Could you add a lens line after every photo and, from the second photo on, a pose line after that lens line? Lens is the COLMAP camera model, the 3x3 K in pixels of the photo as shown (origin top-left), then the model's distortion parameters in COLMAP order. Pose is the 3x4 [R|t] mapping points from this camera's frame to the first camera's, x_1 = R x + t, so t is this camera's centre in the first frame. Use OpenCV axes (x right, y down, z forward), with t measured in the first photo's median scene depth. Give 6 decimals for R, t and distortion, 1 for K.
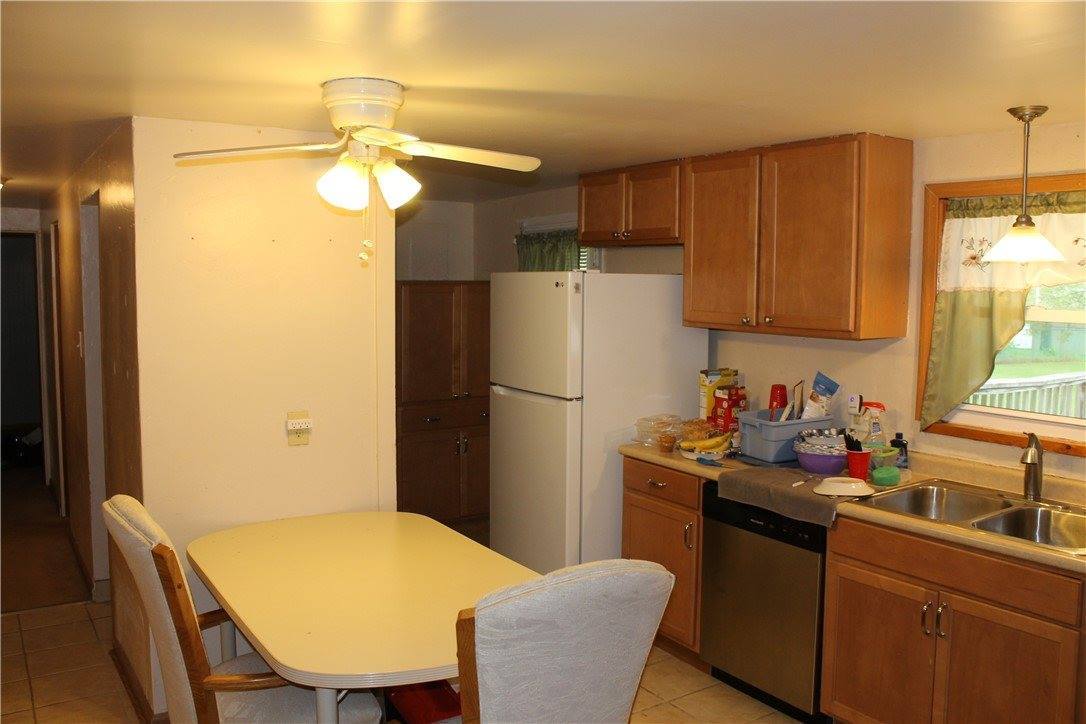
lens RADIAL K [[913.9, 0, 543.0], [0, 913.9, 362.0], [0, 0, 1]] dist [-0.174796, 0.152655]
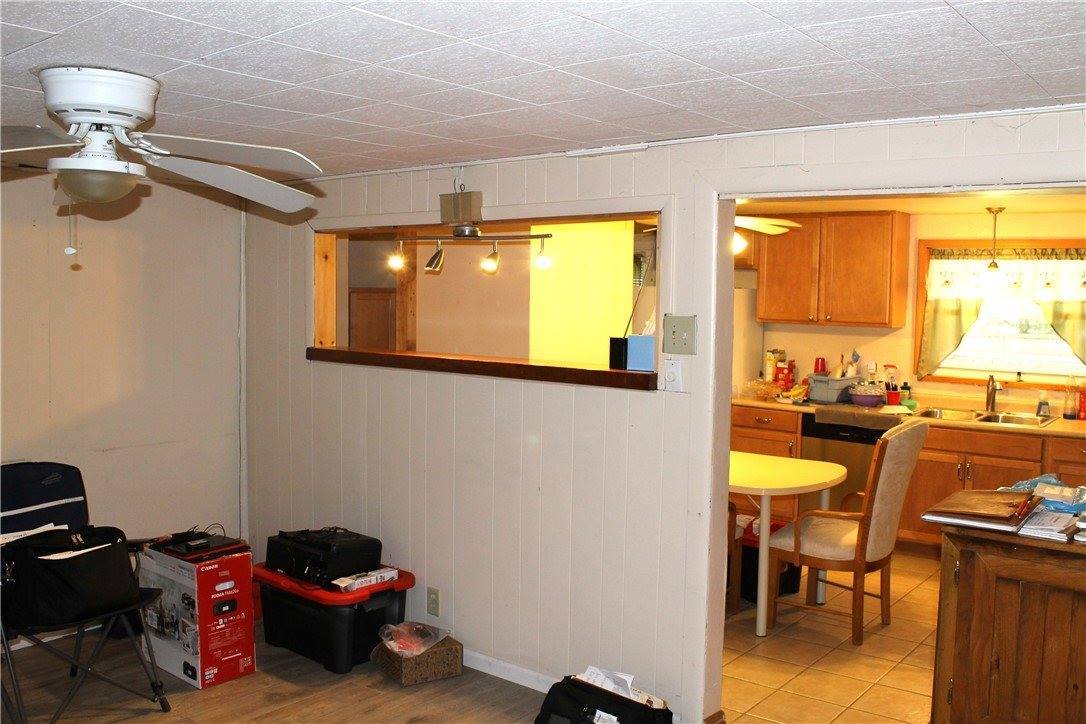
lens RADIAL K [[913.9, 0, 543.0], [0, 913.9, 362.0], [0, 0, 1]] dist [-0.174796, 0.152655]
pose [[0.963056, -0.018875, 0.268638, -0.752042], [0.020053, 0.999798, -0.001640, 0.029487], [-0.268552, 0.006967, 0.963240, -0.488103]]
